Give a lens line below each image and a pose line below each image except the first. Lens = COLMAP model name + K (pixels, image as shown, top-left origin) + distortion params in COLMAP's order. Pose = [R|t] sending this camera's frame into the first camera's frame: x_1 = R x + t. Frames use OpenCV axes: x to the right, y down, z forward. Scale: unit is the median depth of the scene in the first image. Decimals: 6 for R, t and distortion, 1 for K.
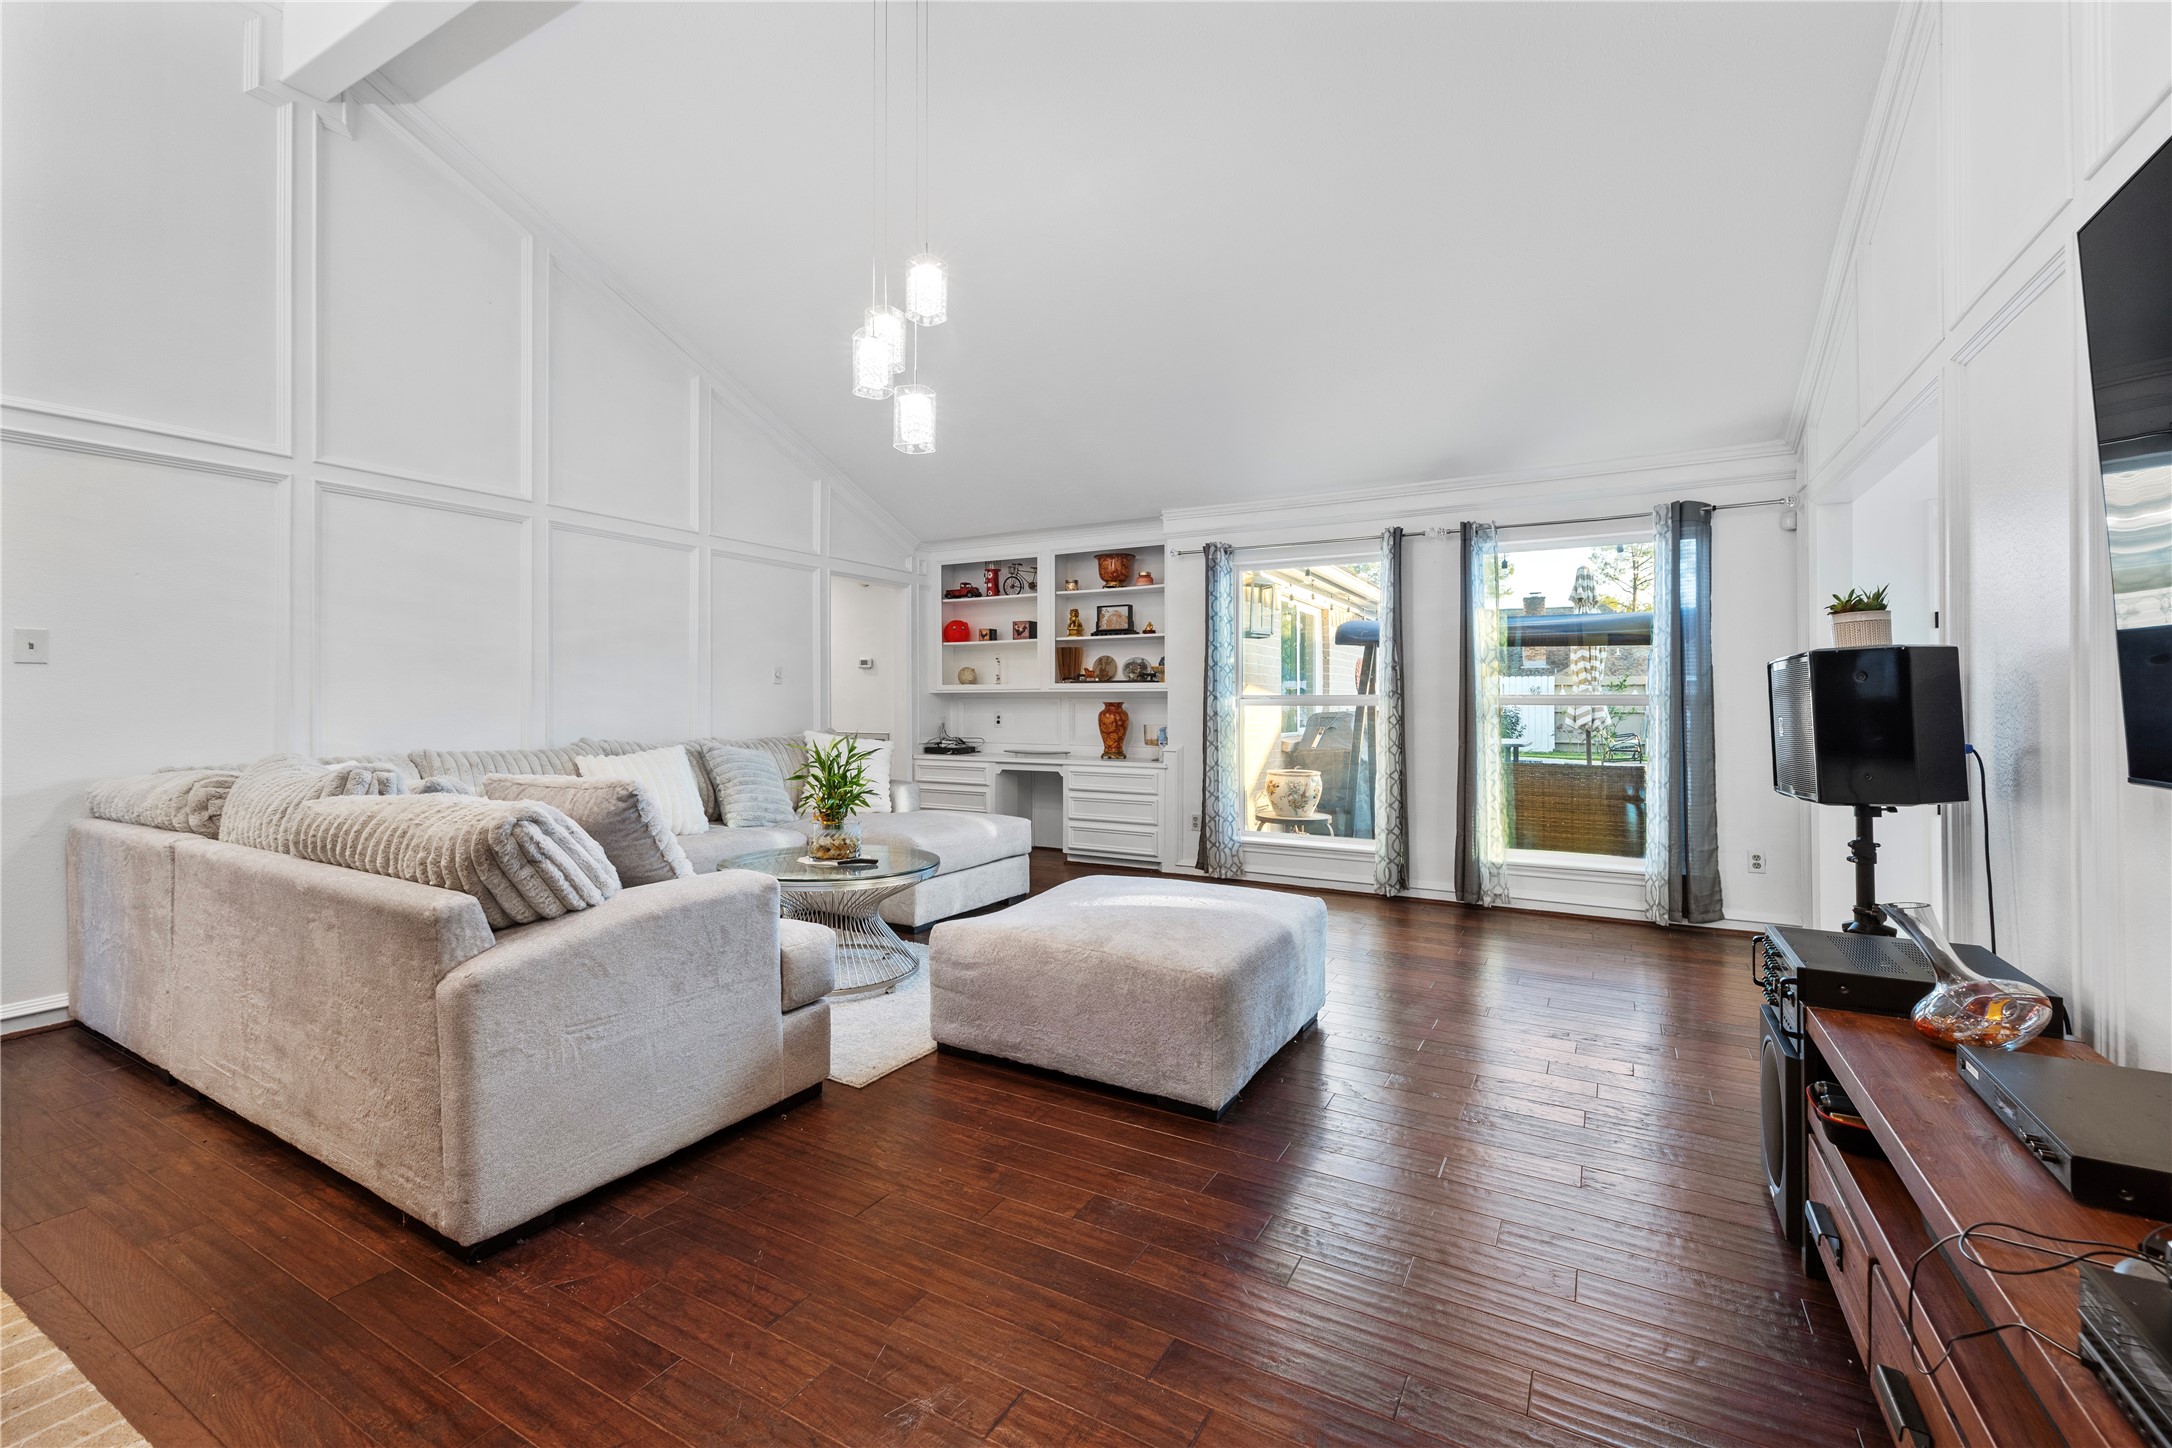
lens RADIAL K [[916.5, 0, 1086.3], [0, 916.5, 704.8], [0, 0, 1]] dist [0.002382, -0.000115]
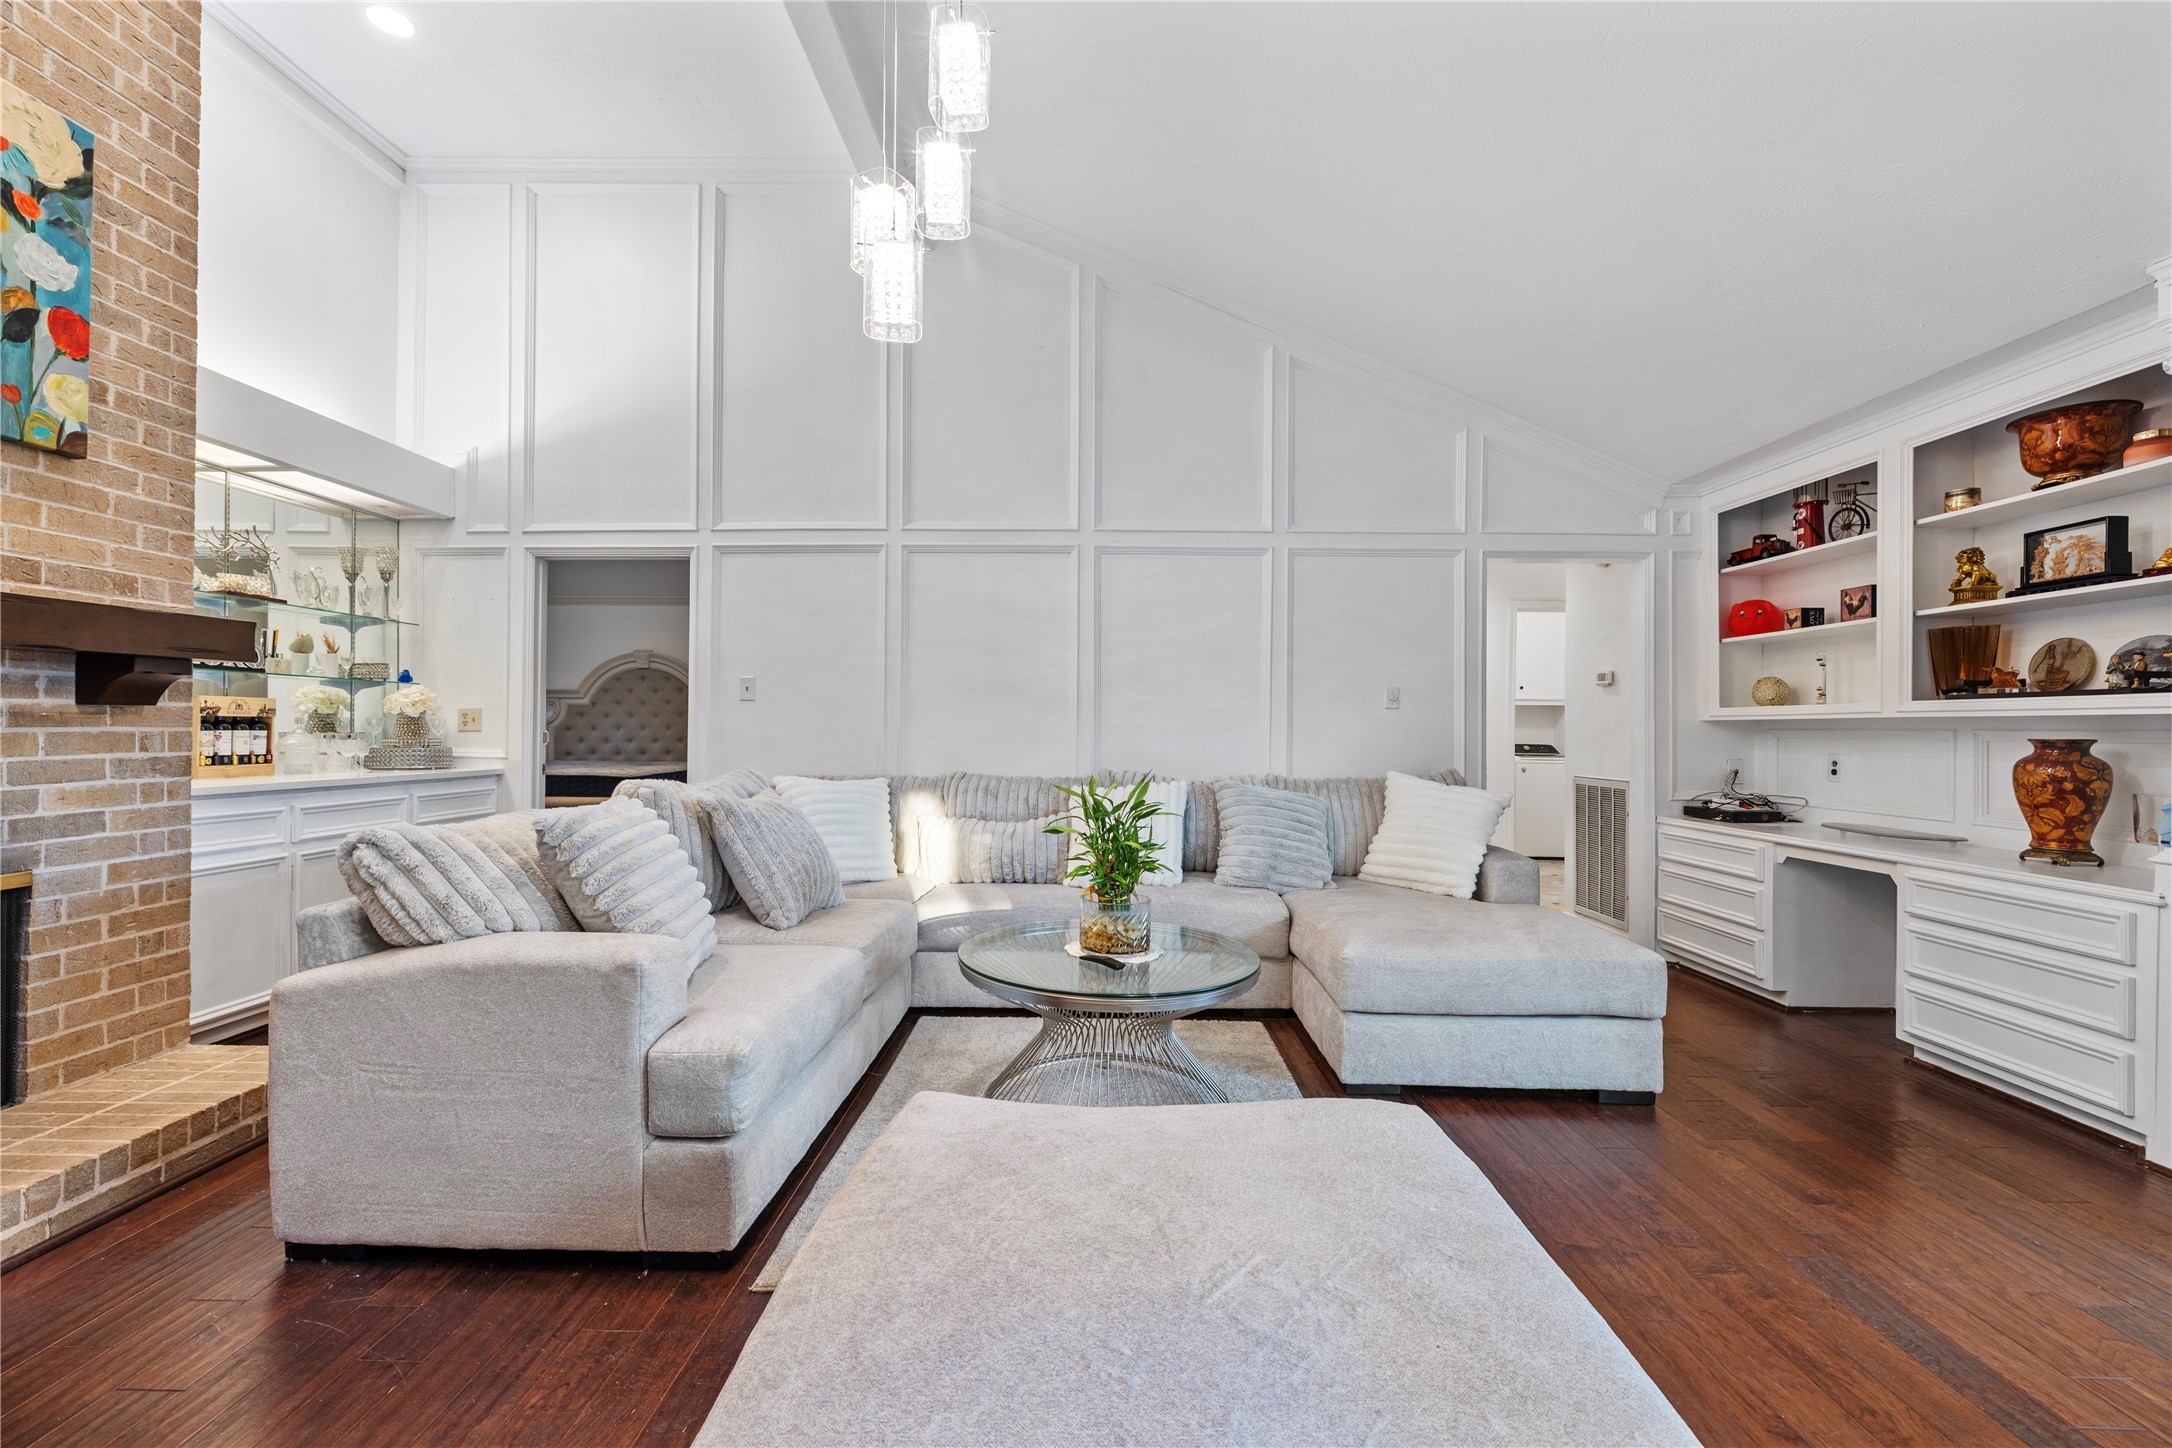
lens RADIAL K [[916.5, 0, 1088.7], [0, 916.5, 726.7], [0, 0, 1]] dist [0.002382, -0.000115]
pose [[0.483520, 0.002961, -0.875328, 0.190139], [-0.011541, 0.999929, -0.002993, -0.002038], [0.875257, 0.011549, 0.483520, 0.353933]]
